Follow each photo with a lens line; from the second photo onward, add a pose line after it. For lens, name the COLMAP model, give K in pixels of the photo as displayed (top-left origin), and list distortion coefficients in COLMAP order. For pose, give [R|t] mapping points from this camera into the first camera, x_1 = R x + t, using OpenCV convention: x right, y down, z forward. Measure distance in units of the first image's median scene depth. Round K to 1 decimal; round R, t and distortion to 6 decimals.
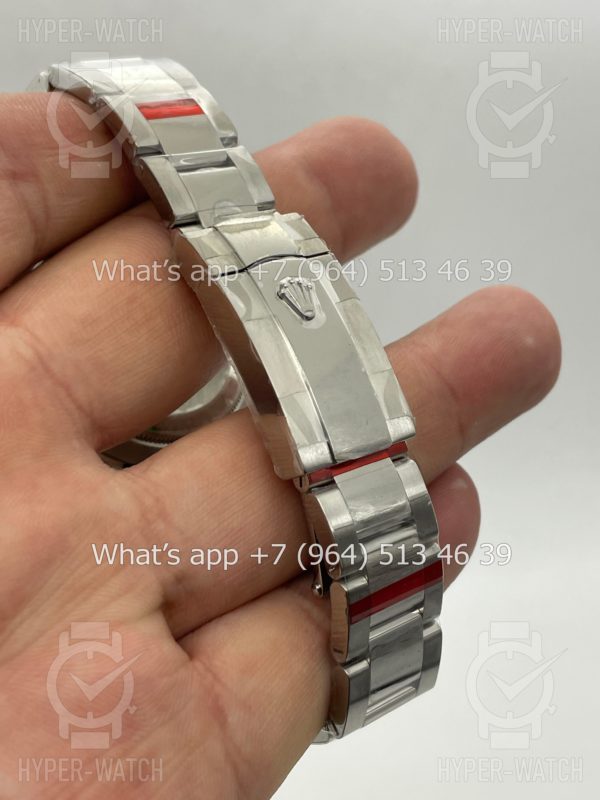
lens RADIAL K [[1171.7, 0, 300.0], [0, 1171.7, 400.0], [0, 0, 1]] dist [-0.003738, -0.009595]
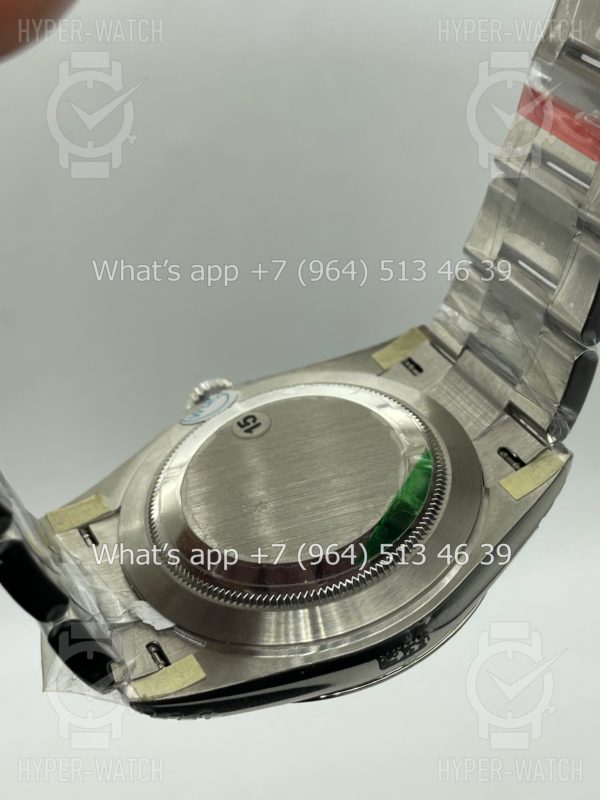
lens RADIAL K [[1171.7, 0, 300.0], [0, 1171.7, 400.0], [0, 0, 1]] dist [-0.003738, -0.009595]
pose [[1.000000, -0.000022, -0.000127, 0.000312], [0.000022, 0.999999, -0.001039, 0.488250], [0.000127, 0.001039, 0.999999, -0.000411]]
